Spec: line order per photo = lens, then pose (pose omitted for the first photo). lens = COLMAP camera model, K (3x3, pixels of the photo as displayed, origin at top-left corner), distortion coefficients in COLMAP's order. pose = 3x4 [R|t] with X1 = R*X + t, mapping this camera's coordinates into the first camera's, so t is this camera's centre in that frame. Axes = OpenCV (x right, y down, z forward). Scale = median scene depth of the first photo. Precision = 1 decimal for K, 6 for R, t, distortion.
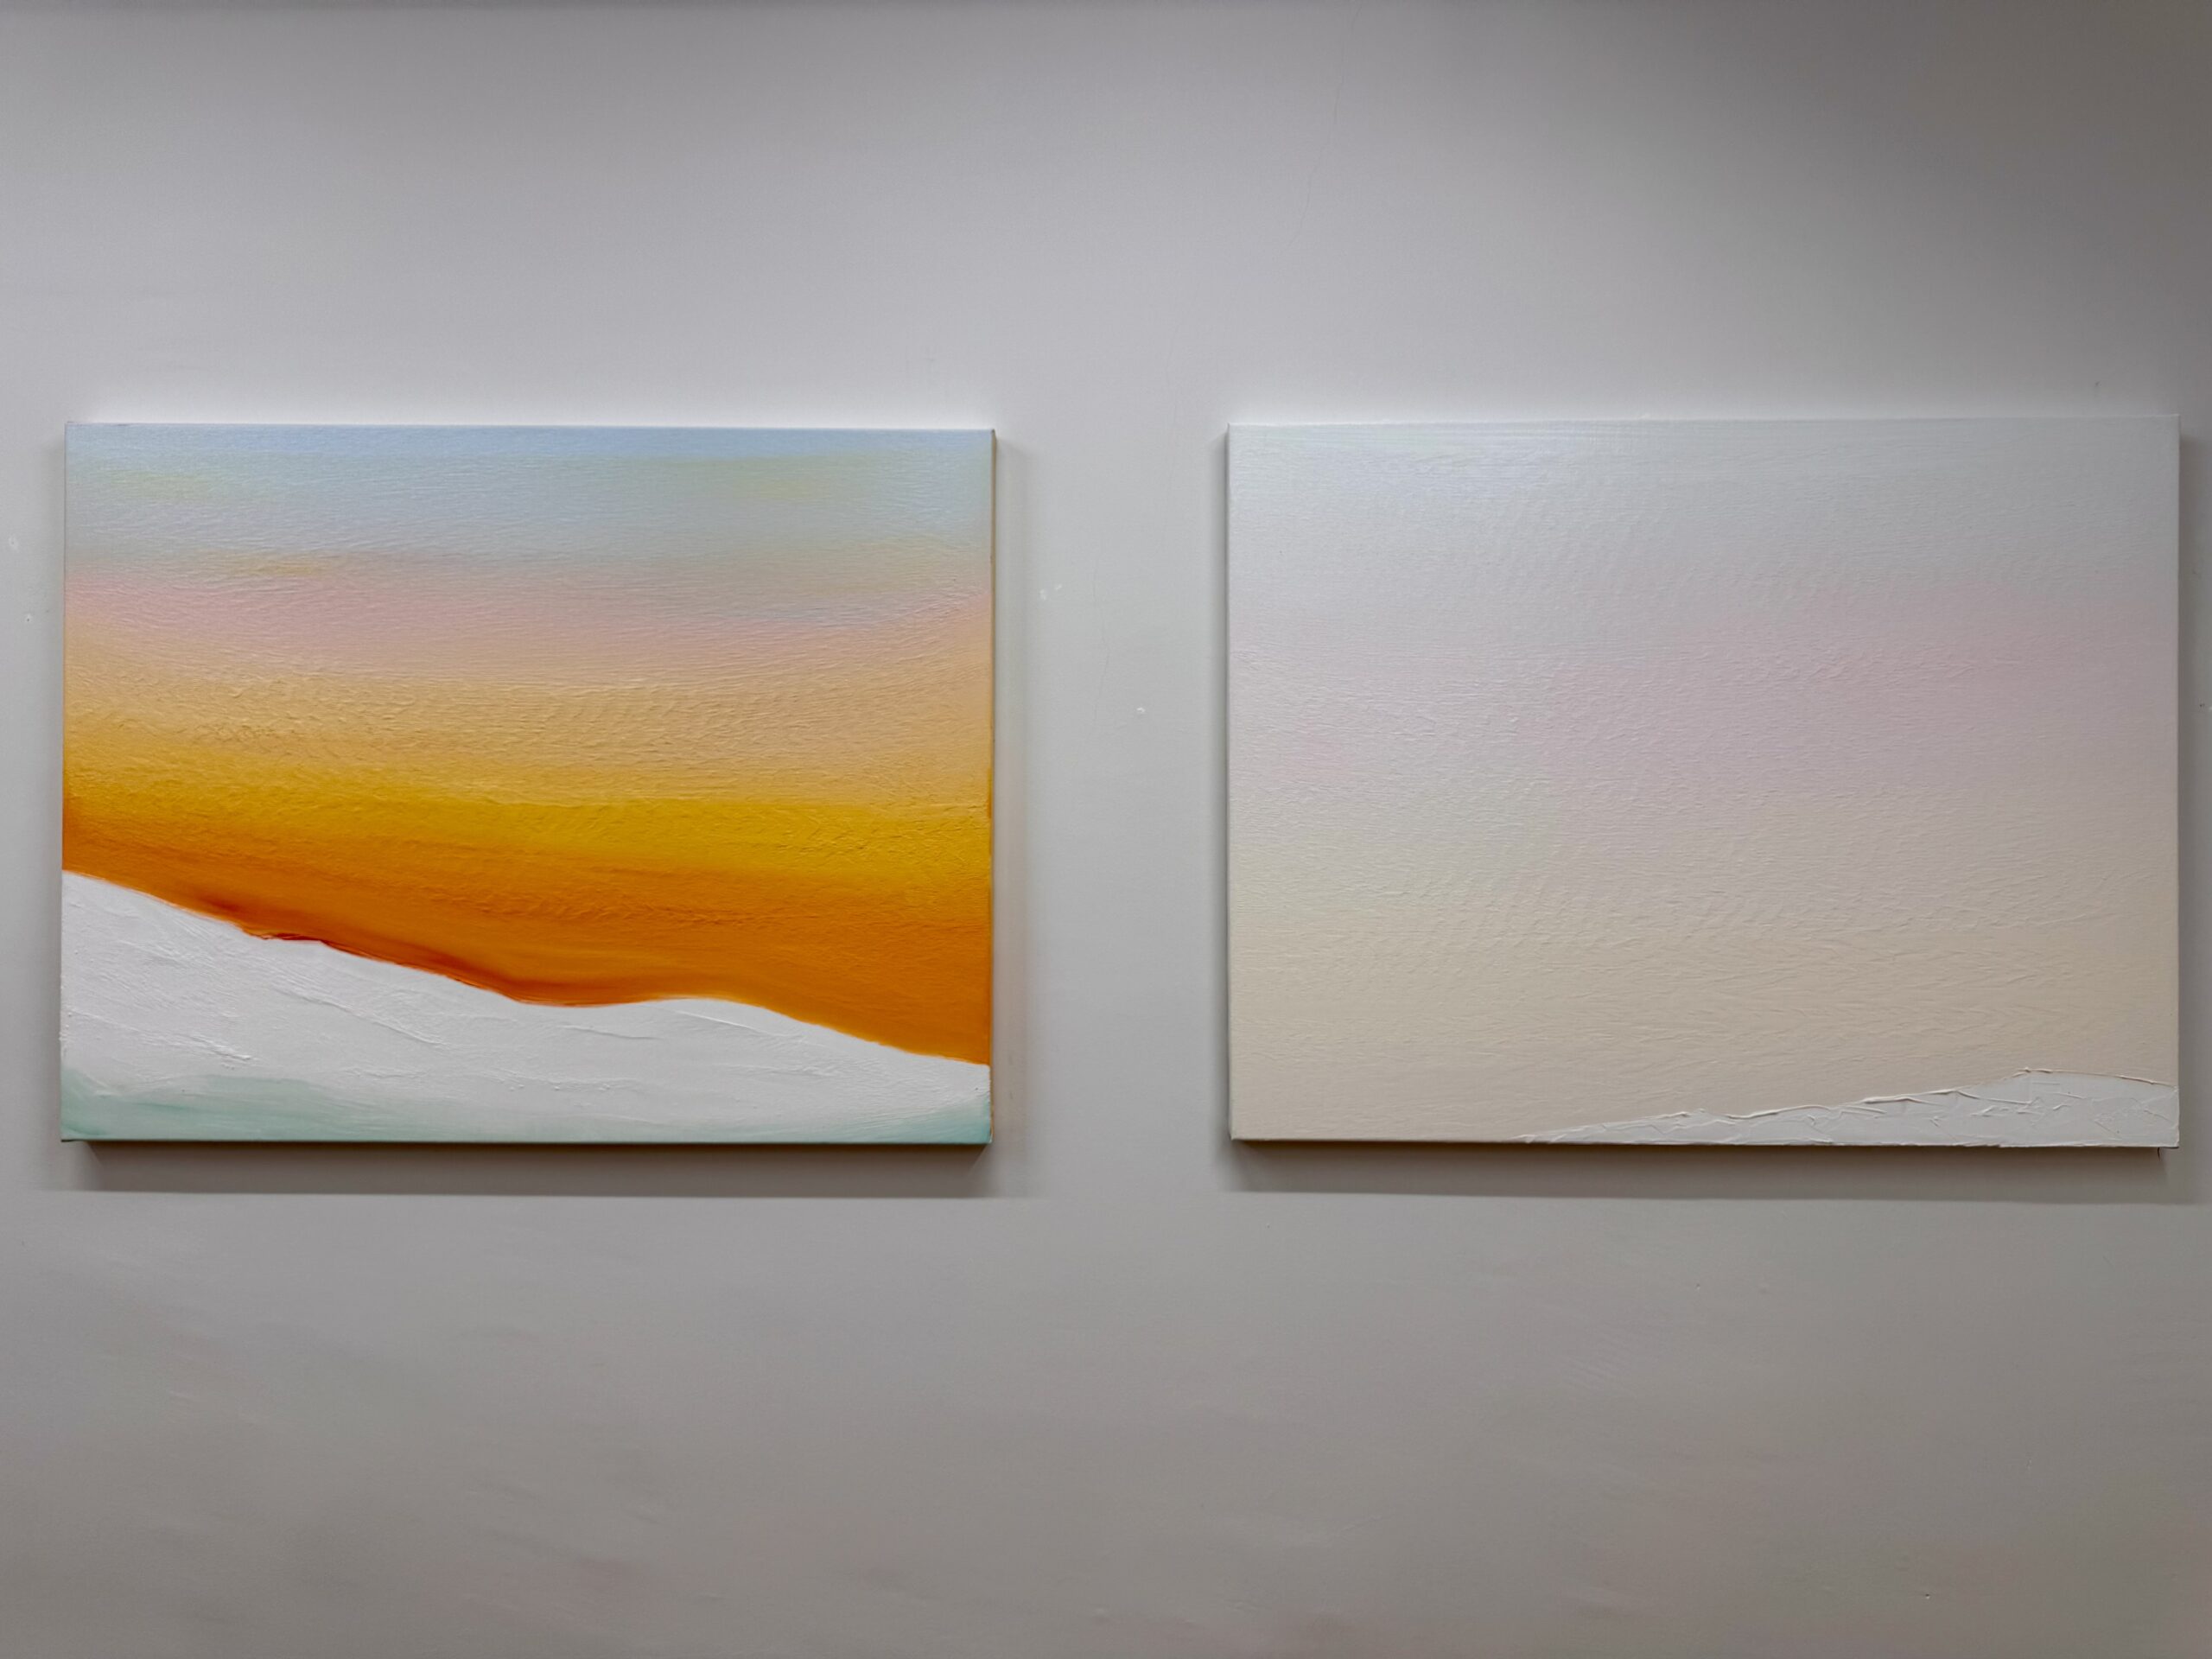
lens RADIAL K [[1564.1, 0, 1106.1], [0, 1564.1, 832.2], [0, 0, 1]] dist [0.074063, -0.090827]
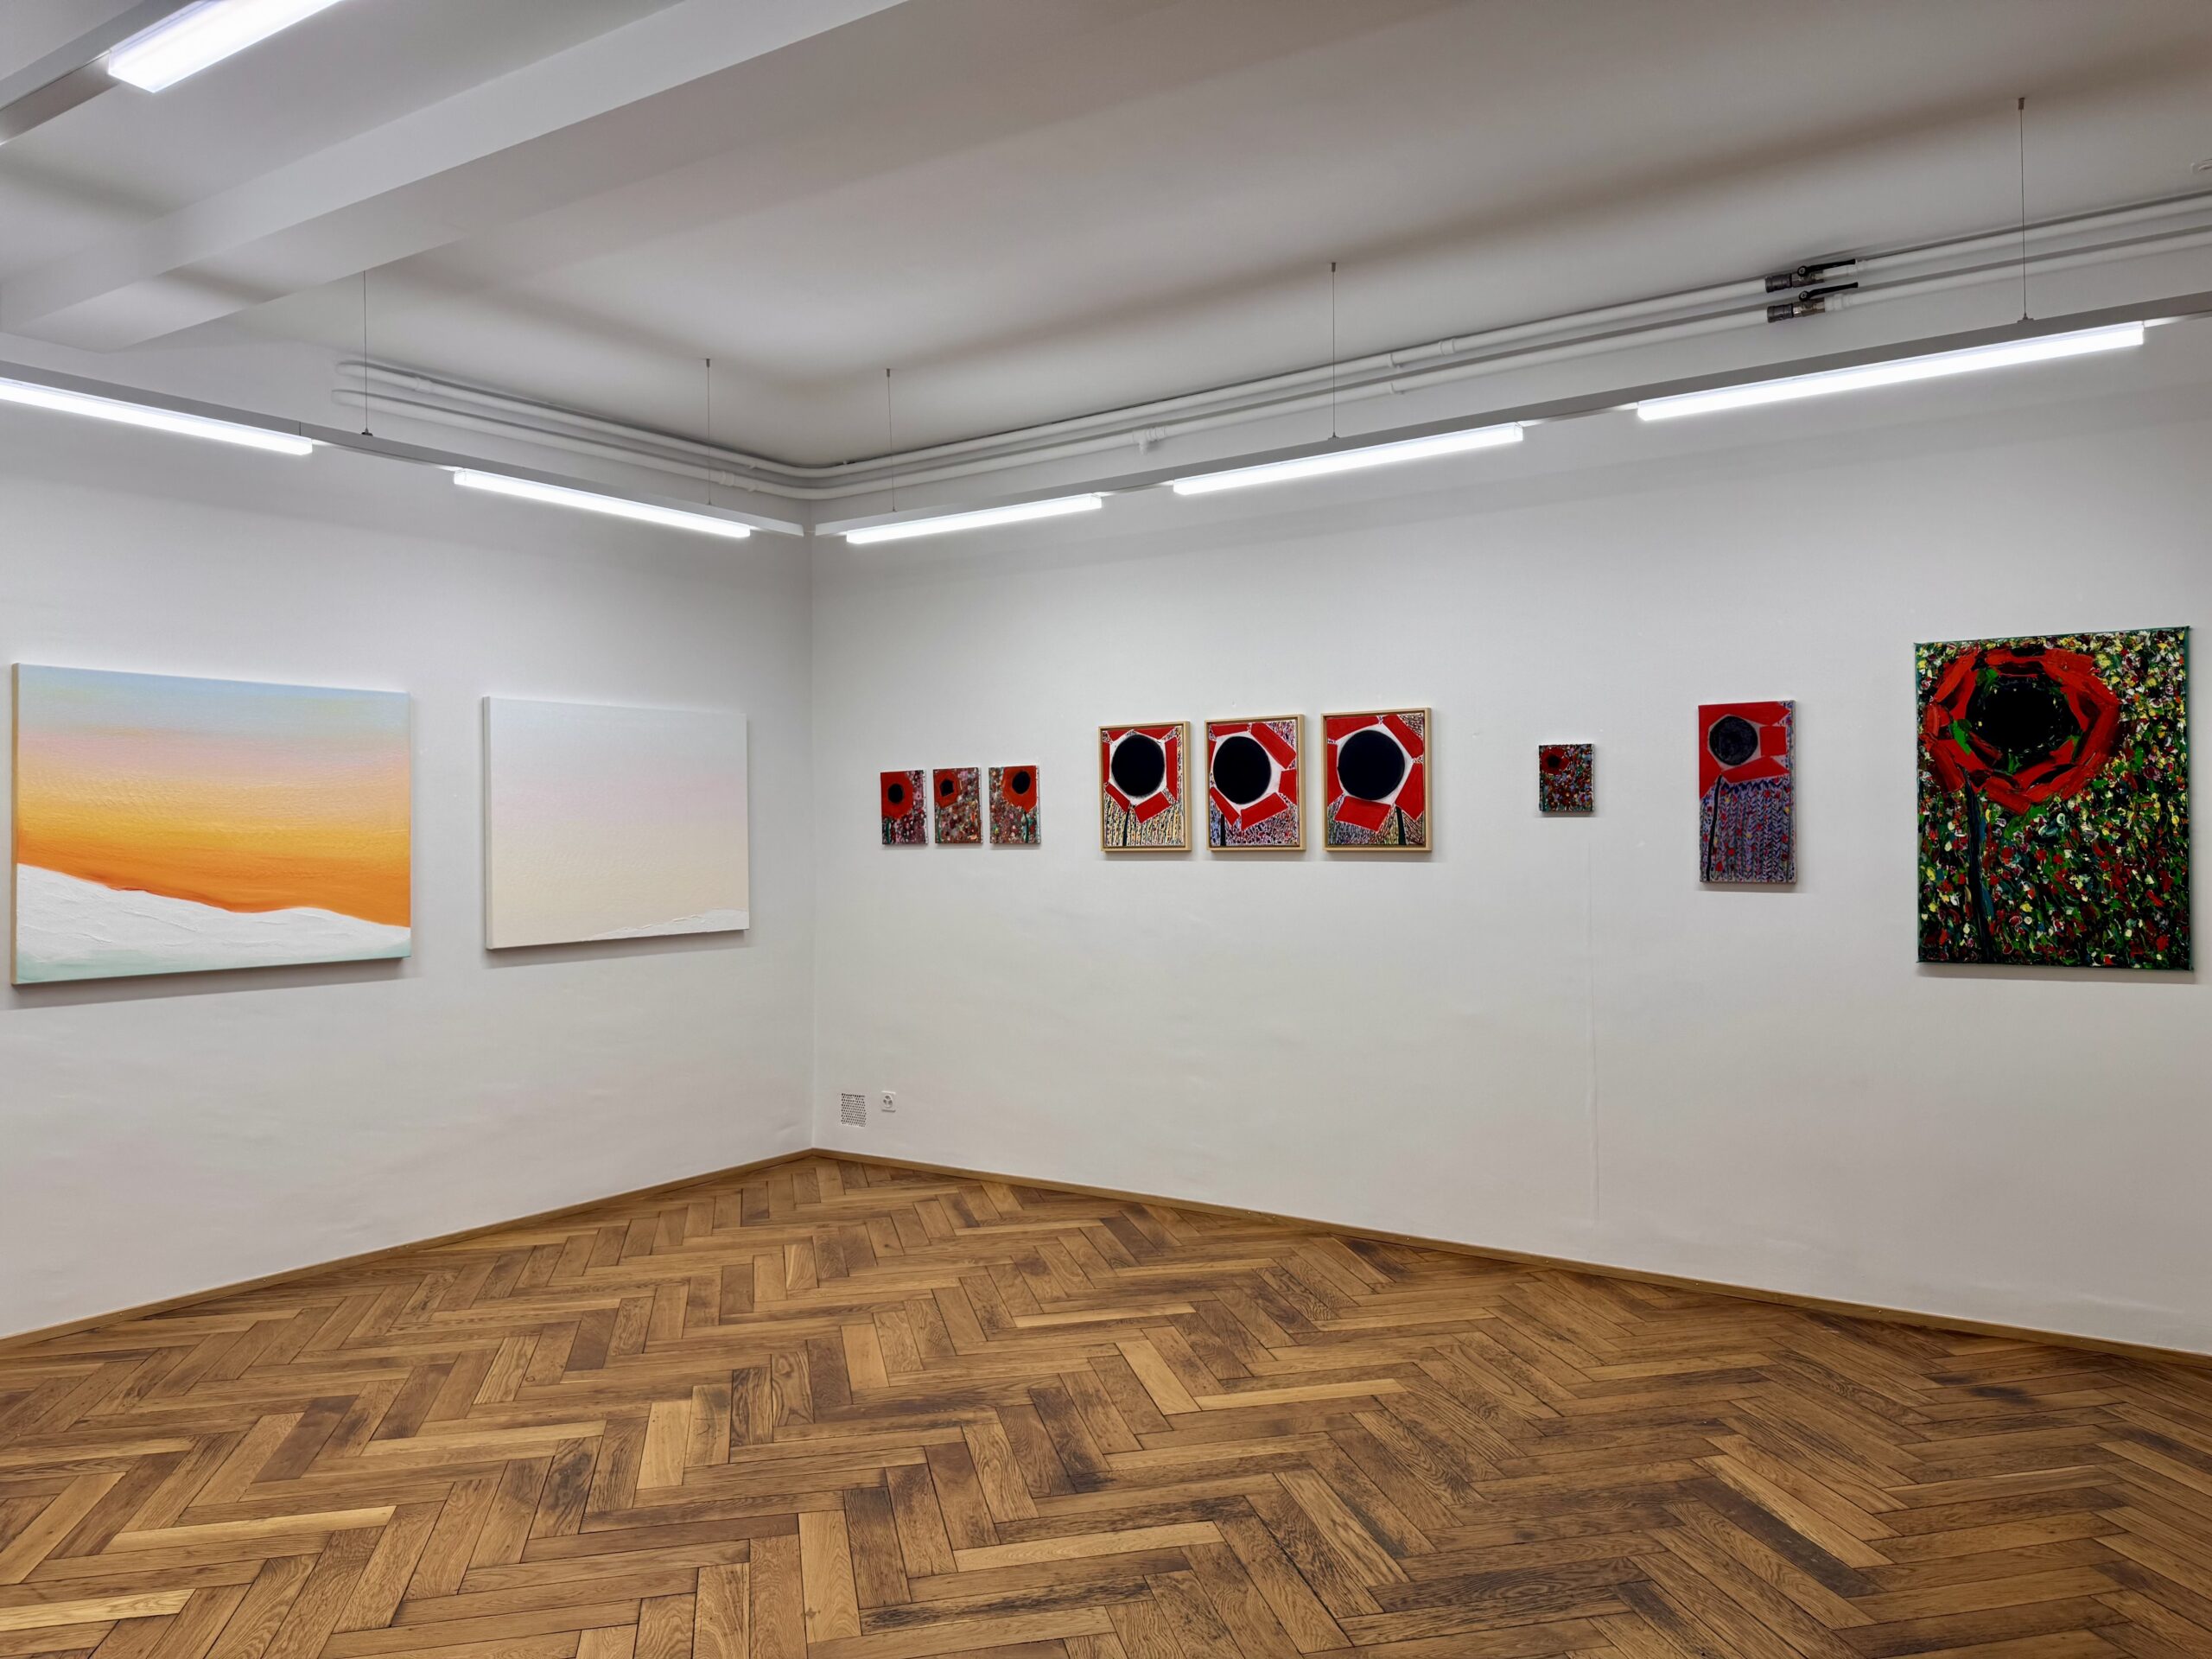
lens RADIAL K [[1564.1, 0, 1104.6], [0, 1564.1, 827.4], [0, 0, 1]] dist [0.074063, -0.090827]
pose [[0.580360, -0.005651, 0.814340, -1.601377], [0.014606, 0.999887, -0.003472, 0.003554], [-0.814229, 0.013909, 0.580377, -1.563950]]
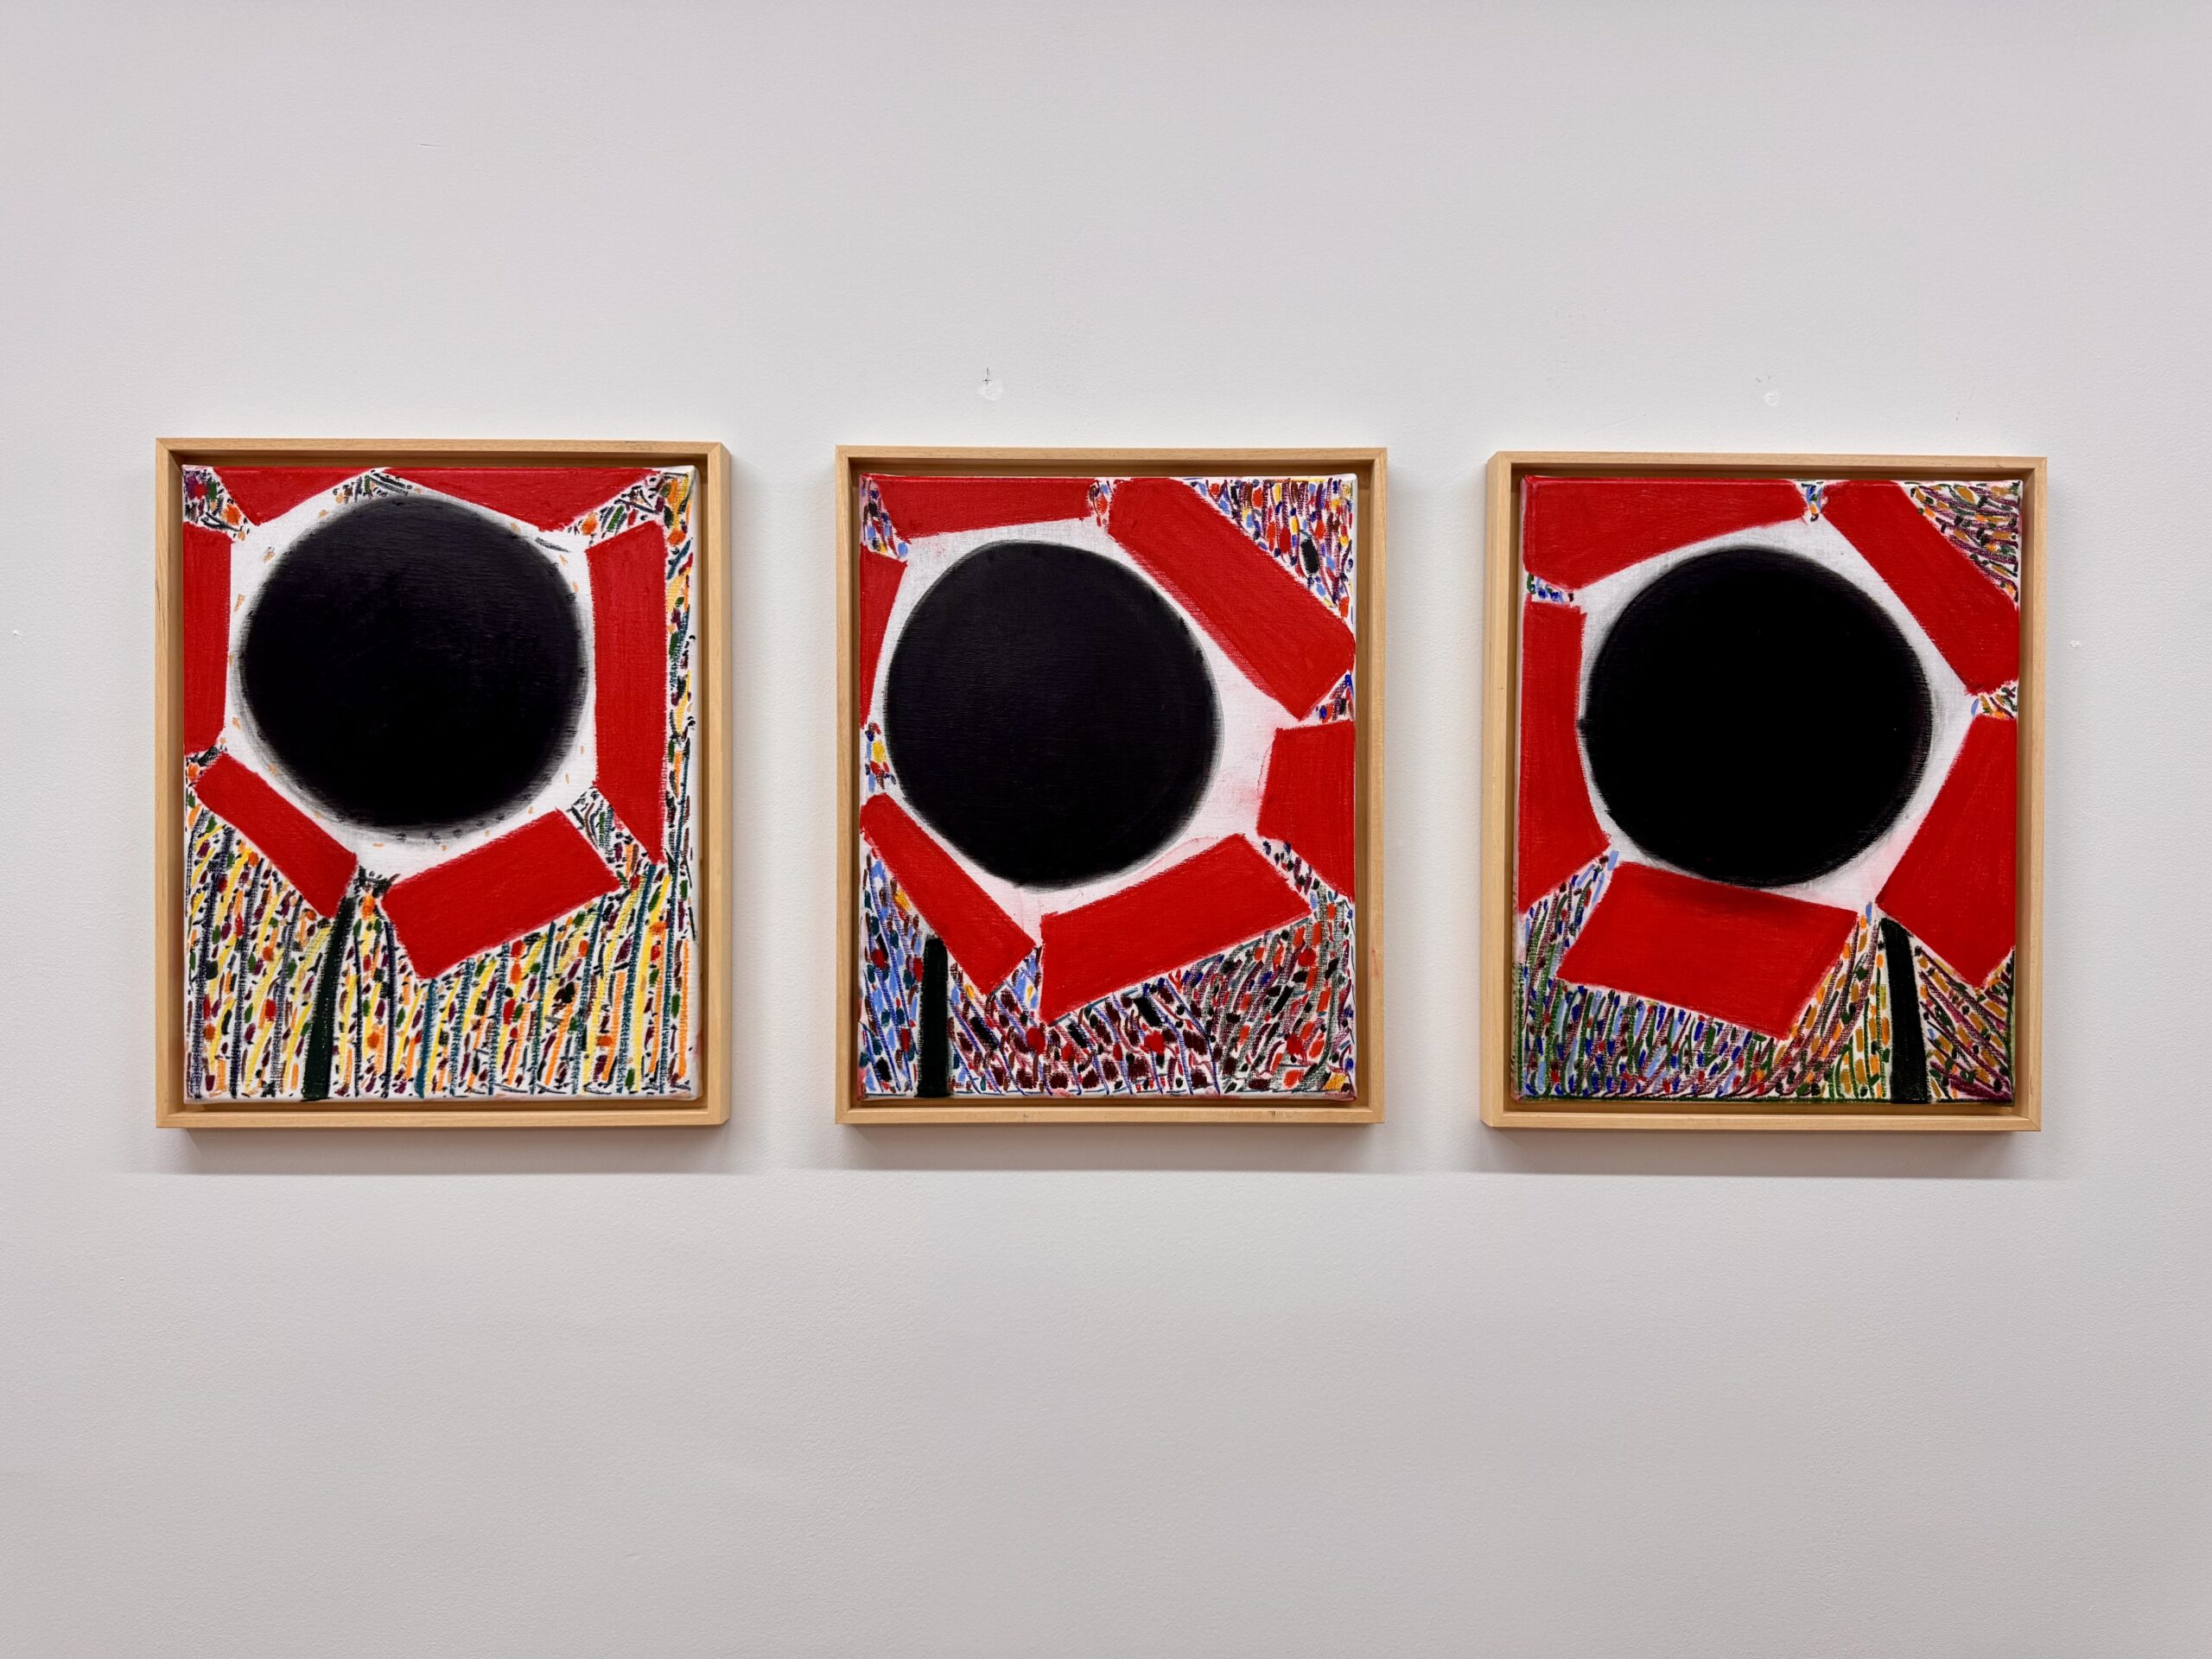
lens RADIAL K [[1564.1, 0, 1109.2], [0, 1564.1, 834.4], [0, 0, 1]] dist [0.074063, -0.090827]
pose [[0.005485, 0.002941, 0.999981, 0.340433], [-0.000927, 0.999995, -0.002936, -0.064044], [-0.999985, -0.000910, 0.005487, -0.110053]]
